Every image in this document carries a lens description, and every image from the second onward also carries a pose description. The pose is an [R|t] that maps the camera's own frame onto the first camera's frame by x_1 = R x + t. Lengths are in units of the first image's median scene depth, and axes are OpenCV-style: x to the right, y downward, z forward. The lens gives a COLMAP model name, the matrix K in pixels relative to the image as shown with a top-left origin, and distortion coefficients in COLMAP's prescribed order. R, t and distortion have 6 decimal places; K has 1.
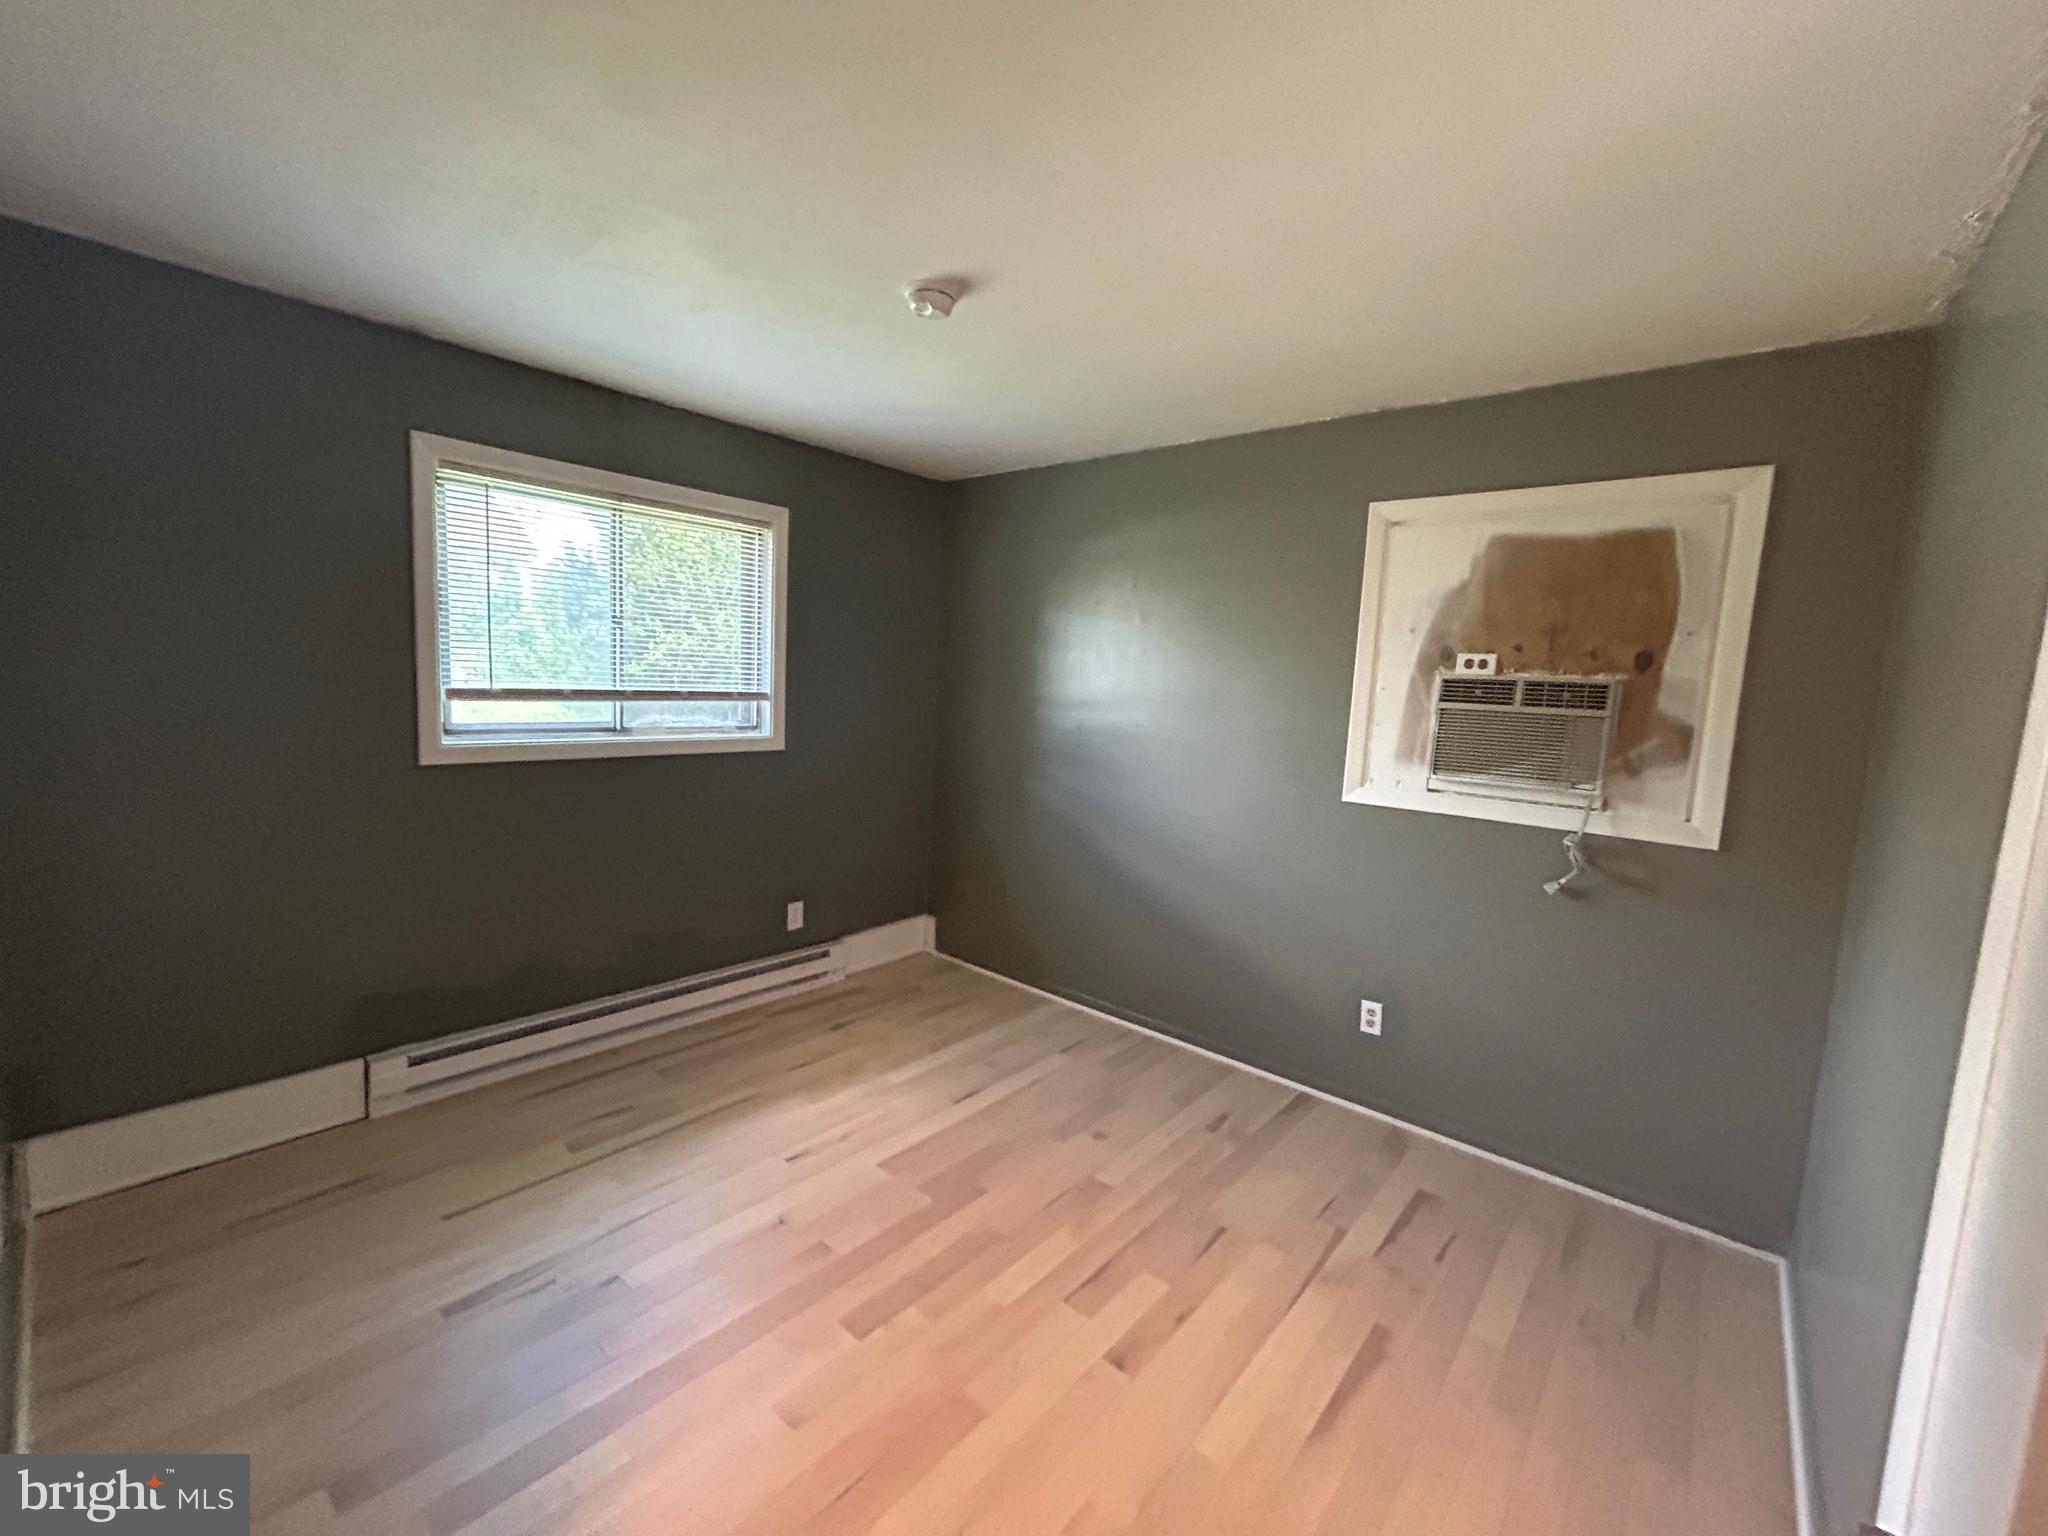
lens RADIAL K [[829.6, 0, 1018.4], [0, 829.6, 767.5], [0, 0, 1]] dist [0.000508, 0.000318]
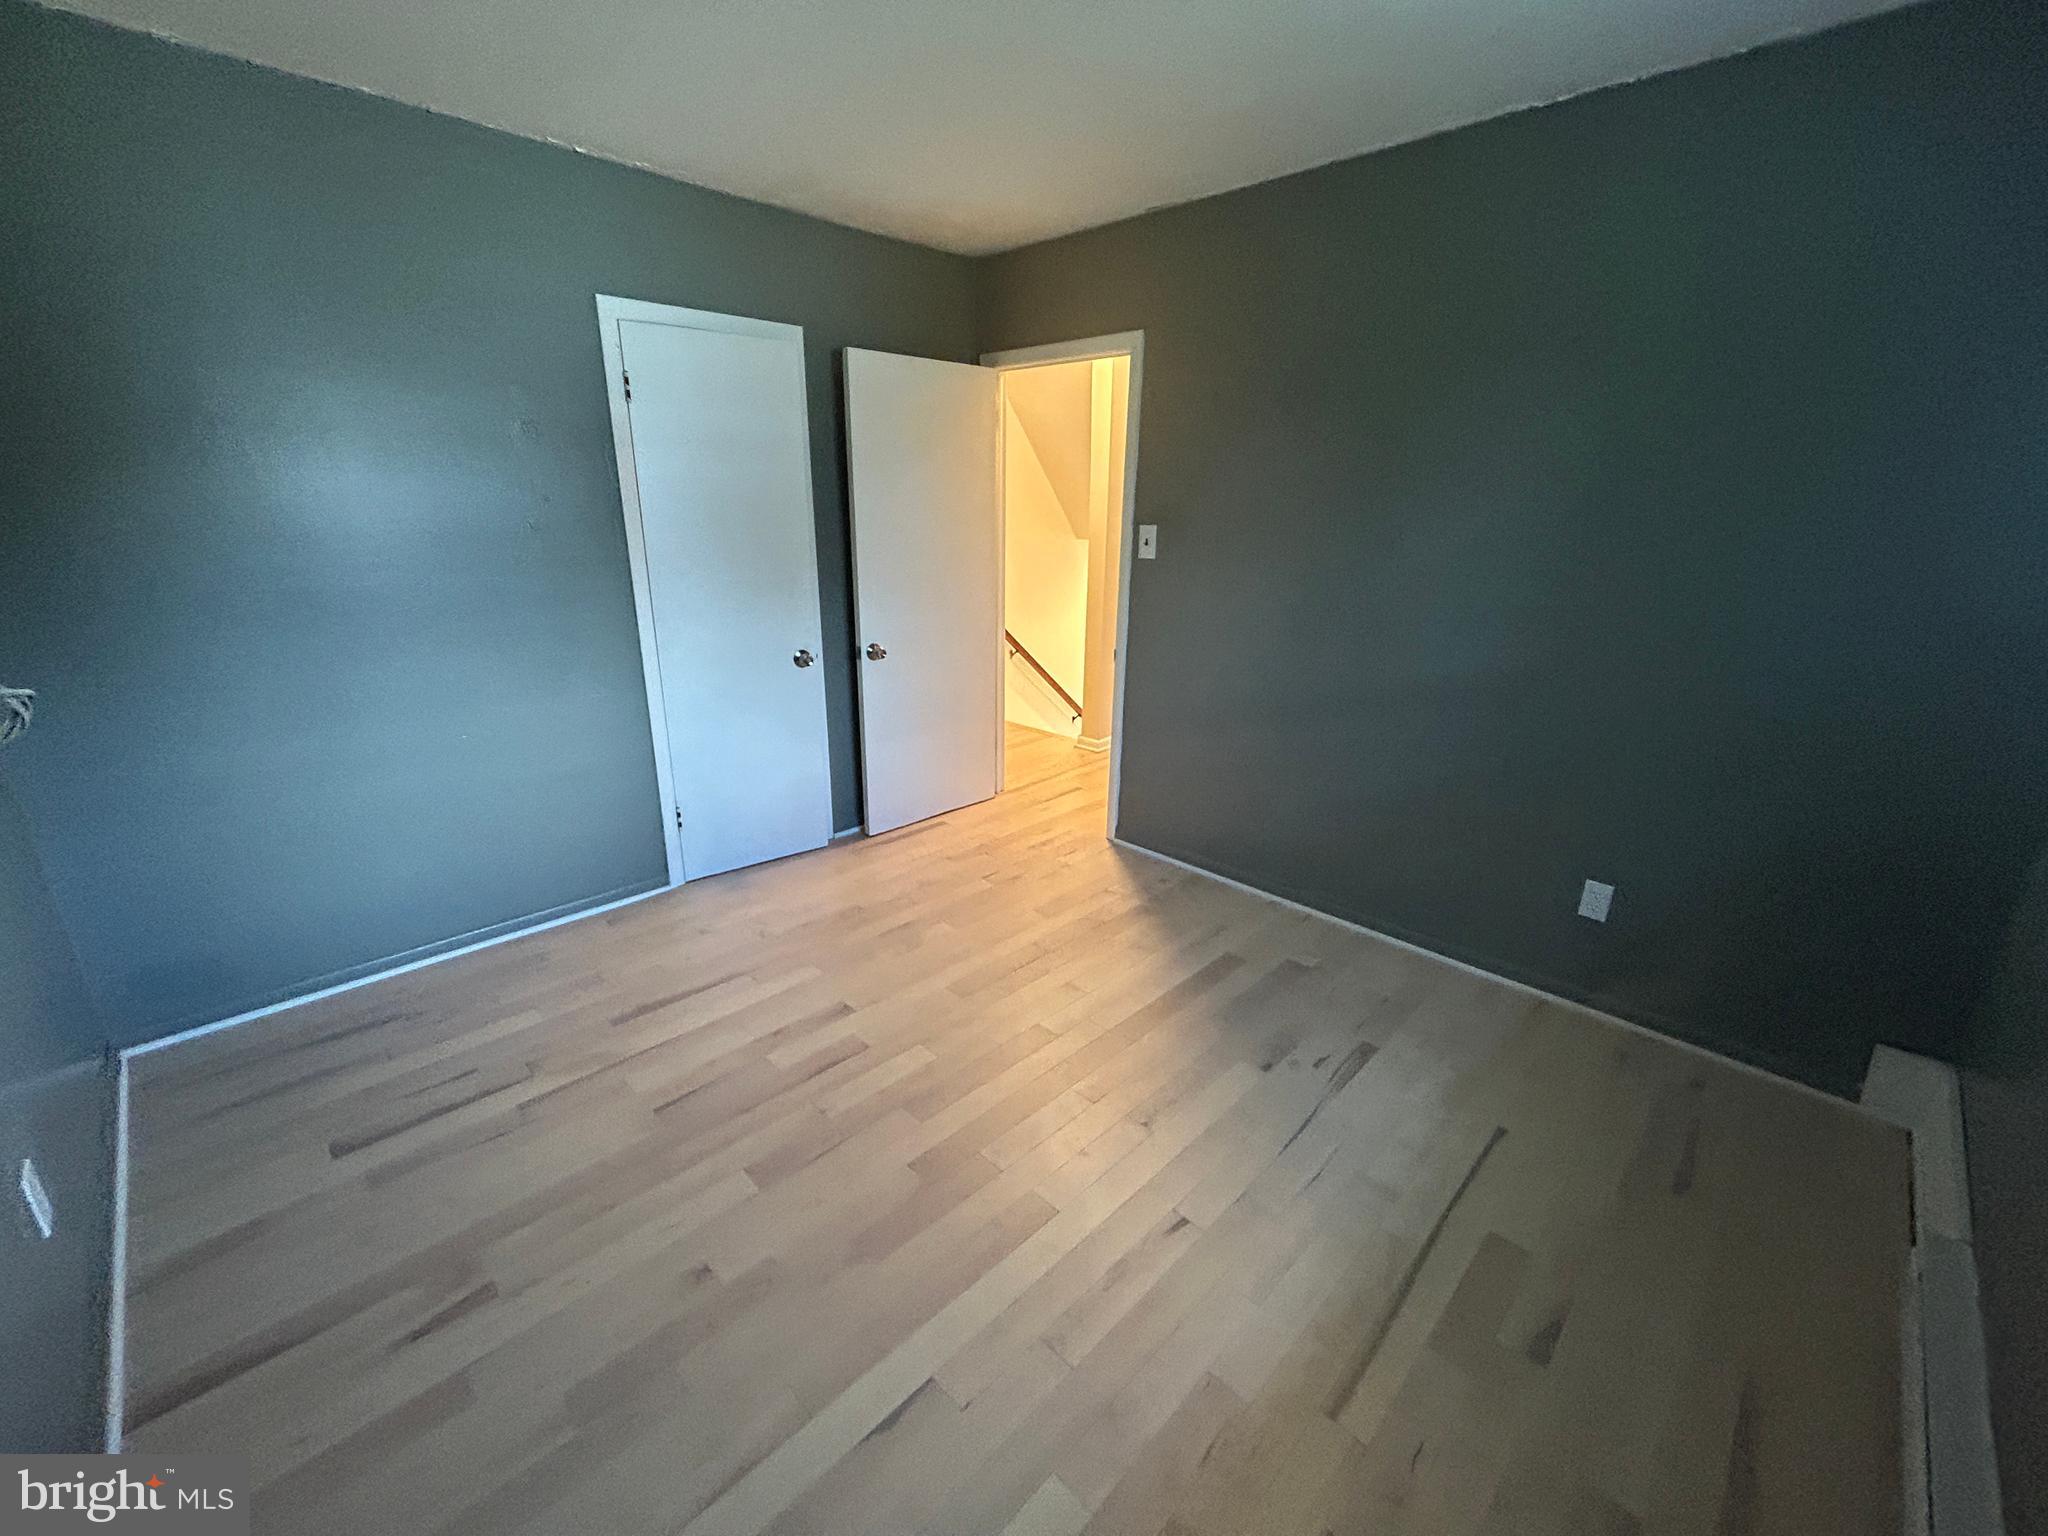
lens RADIAL K [[829.6, 0, 1018.4], [0, 829.6, 767.5], [0, 0, 1]] dist [0.000508, 0.000318]
pose [[-0.995088, -0.083905, 0.052530, -0.170037], [-0.055030, 0.909966, 0.411015, -0.185637], [-0.082287, 0.406106, -0.910114, 1.769073]]
